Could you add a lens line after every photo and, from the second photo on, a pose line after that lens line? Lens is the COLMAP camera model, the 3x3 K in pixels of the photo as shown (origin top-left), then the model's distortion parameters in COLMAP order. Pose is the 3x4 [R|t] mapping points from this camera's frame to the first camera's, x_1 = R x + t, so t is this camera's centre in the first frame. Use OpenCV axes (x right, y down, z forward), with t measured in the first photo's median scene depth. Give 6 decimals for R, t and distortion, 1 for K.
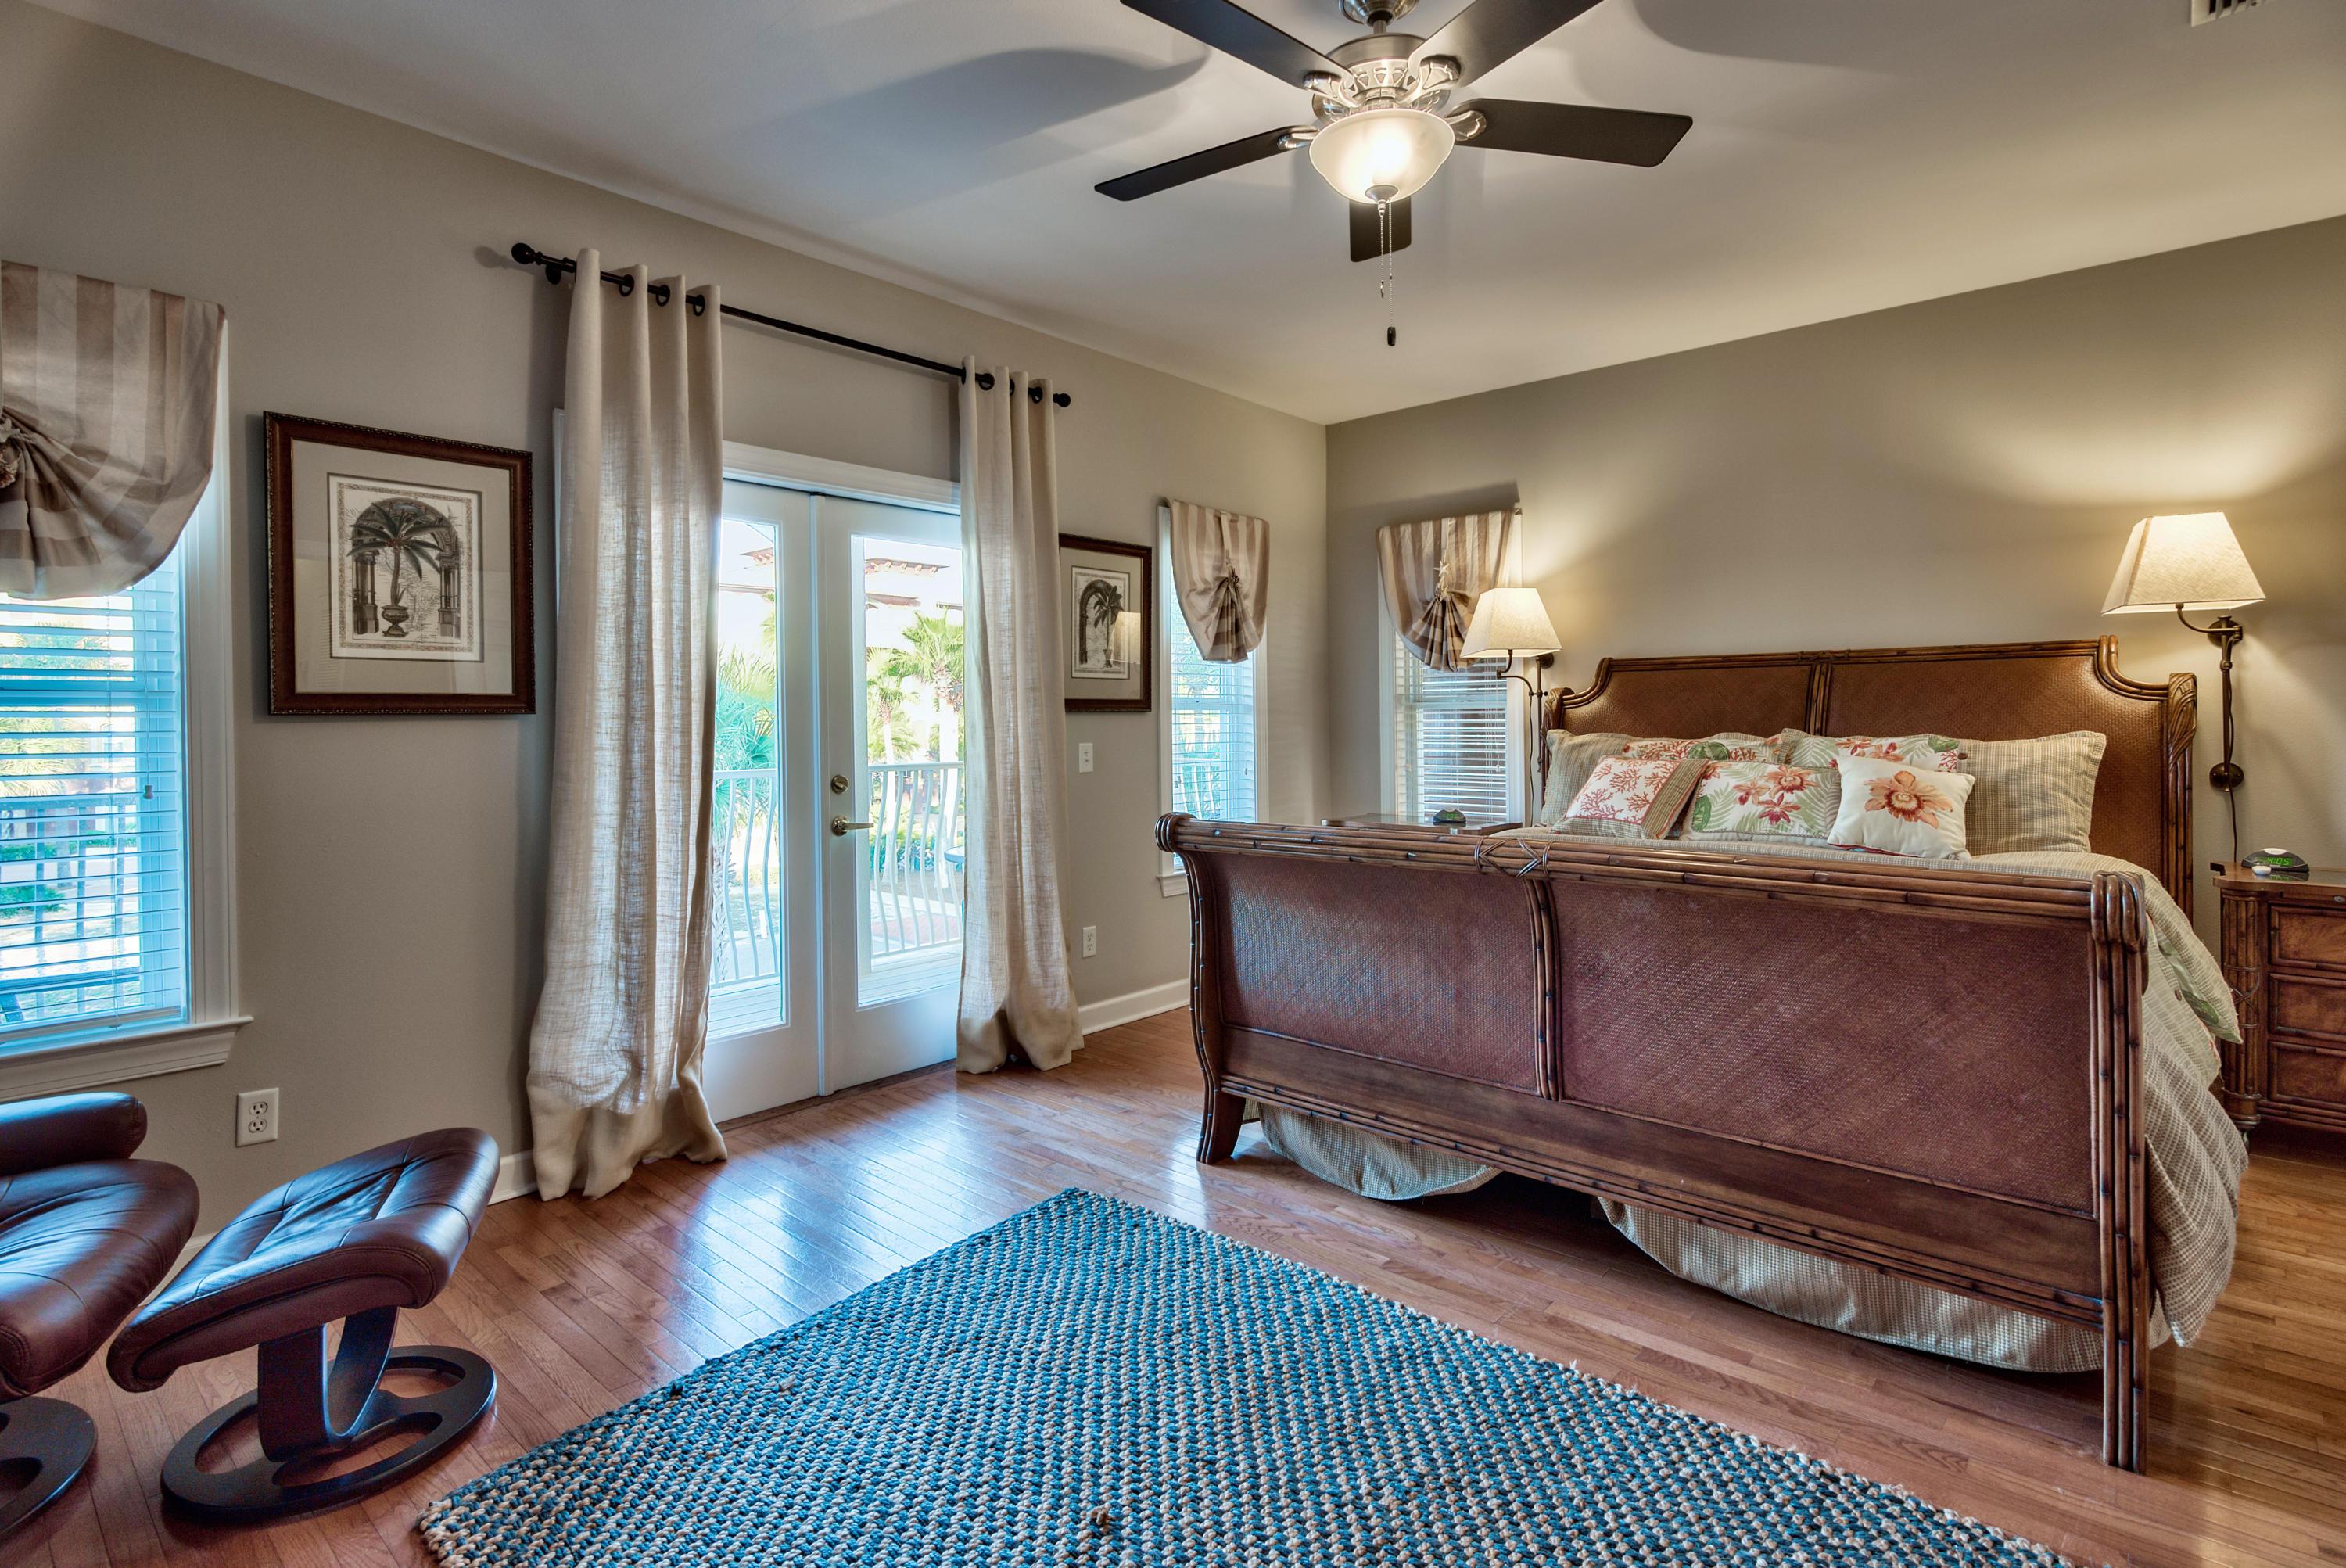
lens RADIAL K [[1139.8, 0, 1178.0], [0, 1139.8, 706.5], [0, 0, 1]] dist [-0.001874, -0.000024]
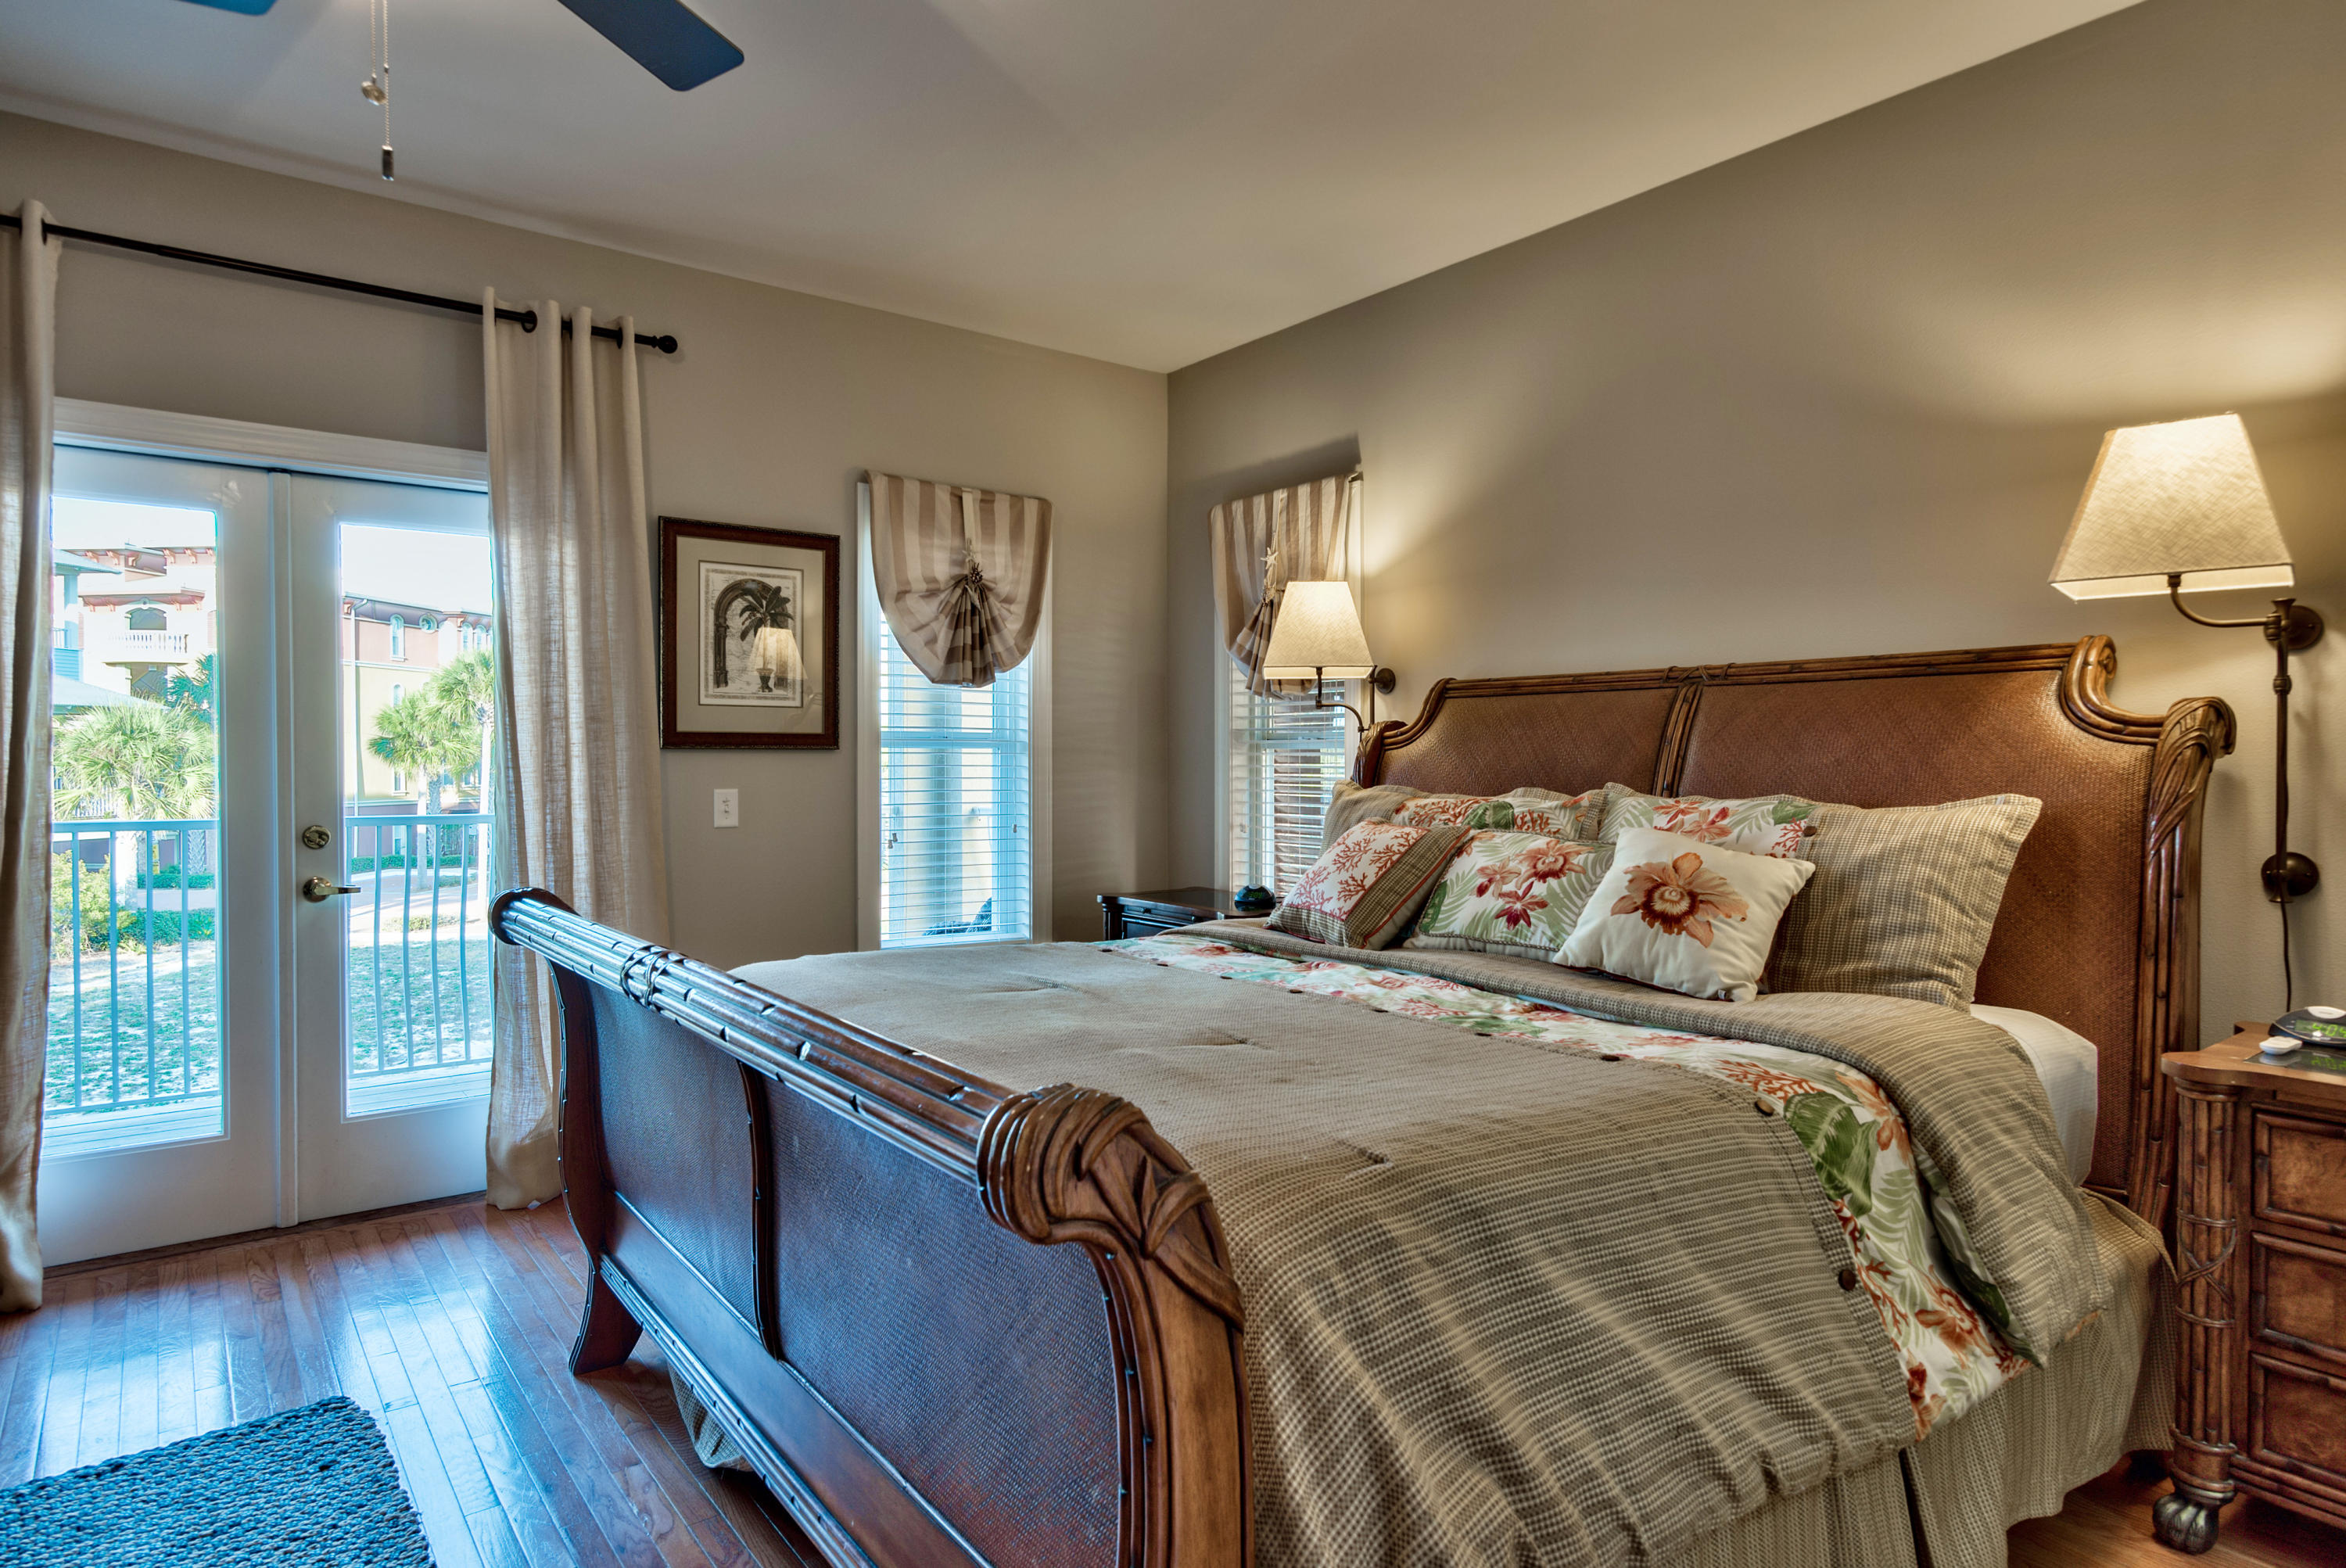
lens RADIAL K [[1312.6, 0, 1161.5], [0, 1312.6, 764.2], [0, 0, 1]] dist [0.012435, 0.000008]
pose [[0.980744, 0.010290, -0.195027, 0.460427], [-0.007220, 0.999839, 0.016446, -0.002260], [0.195165, -0.014721, 0.980660, 0.213836]]
